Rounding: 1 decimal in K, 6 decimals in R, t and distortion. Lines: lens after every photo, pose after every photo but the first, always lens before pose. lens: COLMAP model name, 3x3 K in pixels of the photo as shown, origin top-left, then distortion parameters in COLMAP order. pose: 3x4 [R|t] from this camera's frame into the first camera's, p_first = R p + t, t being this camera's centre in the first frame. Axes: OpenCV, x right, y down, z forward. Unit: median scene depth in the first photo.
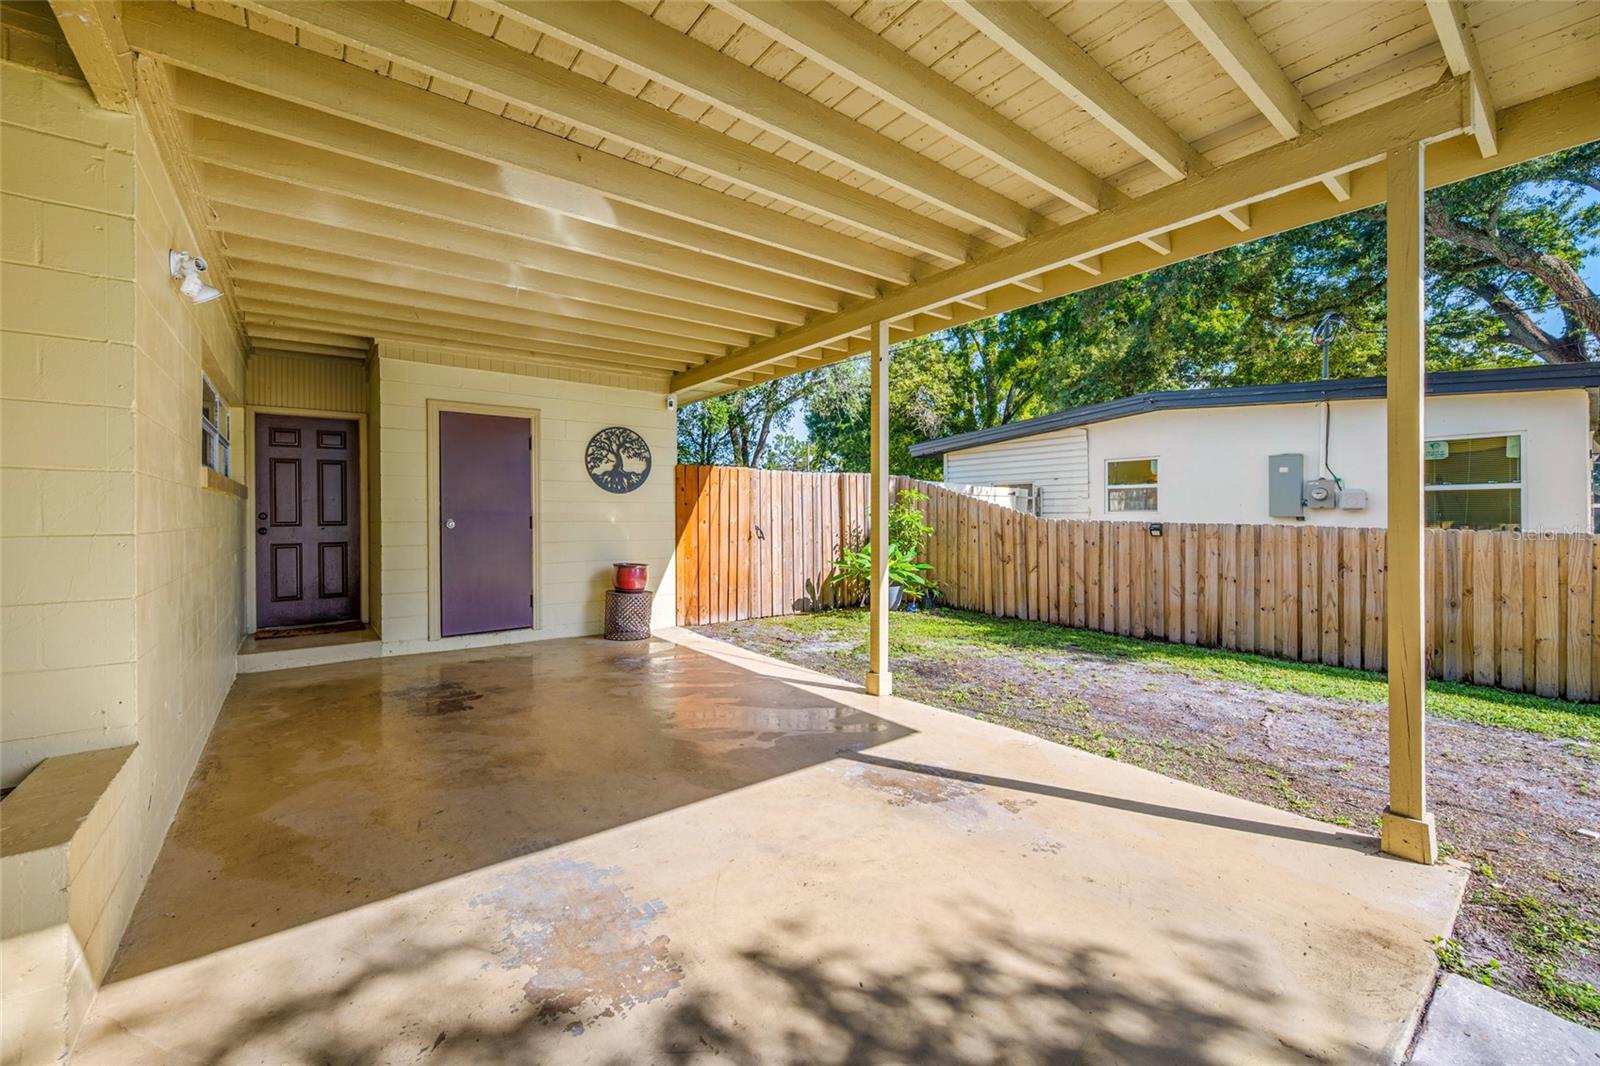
lens RADIAL K [[635.4, 0, 797.0], [0, 635.4, 517.1], [0, 0, 1]] dist [-0.002836, -0.000171]
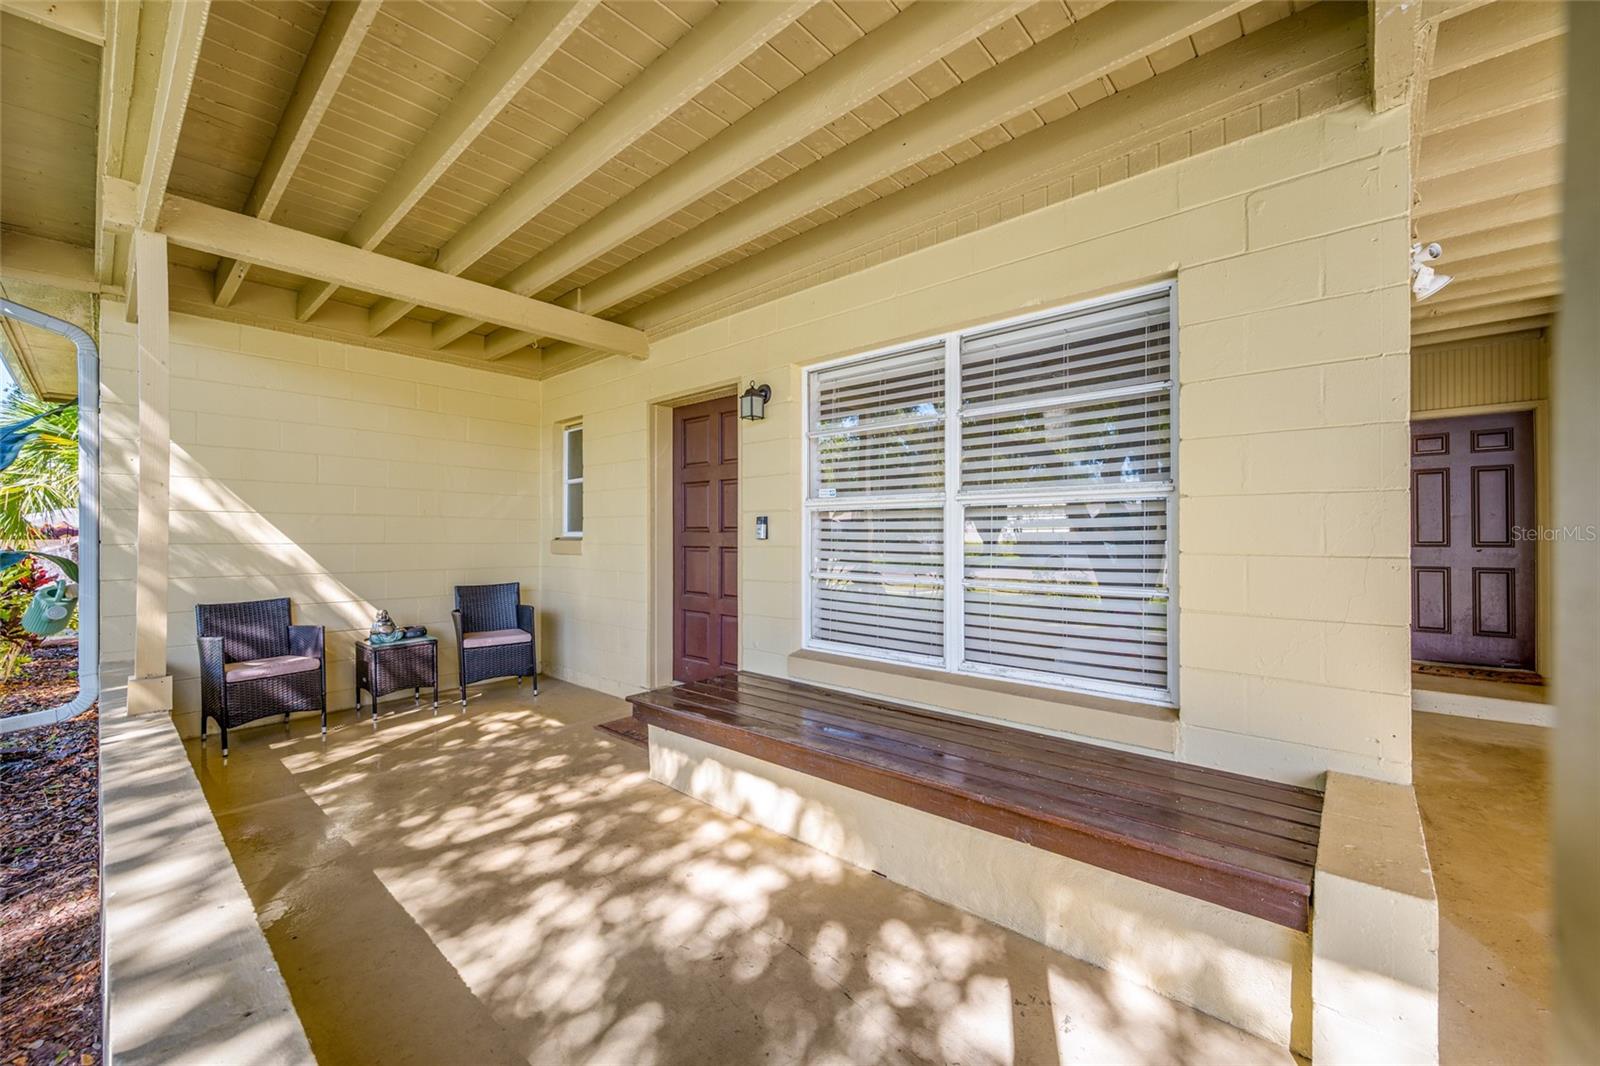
lens RADIAL K [[635.4, 0, 794.5], [0, 635.4, 534.4], [0, 0, 1]] dist [-0.002836, -0.000171]
pose [[0.178479, 0.002587, -0.983940, -0.103051], [-0.002639, 0.999994, 0.002151, -0.002106], [0.983940, 0.002213, 0.178484, -0.013961]]
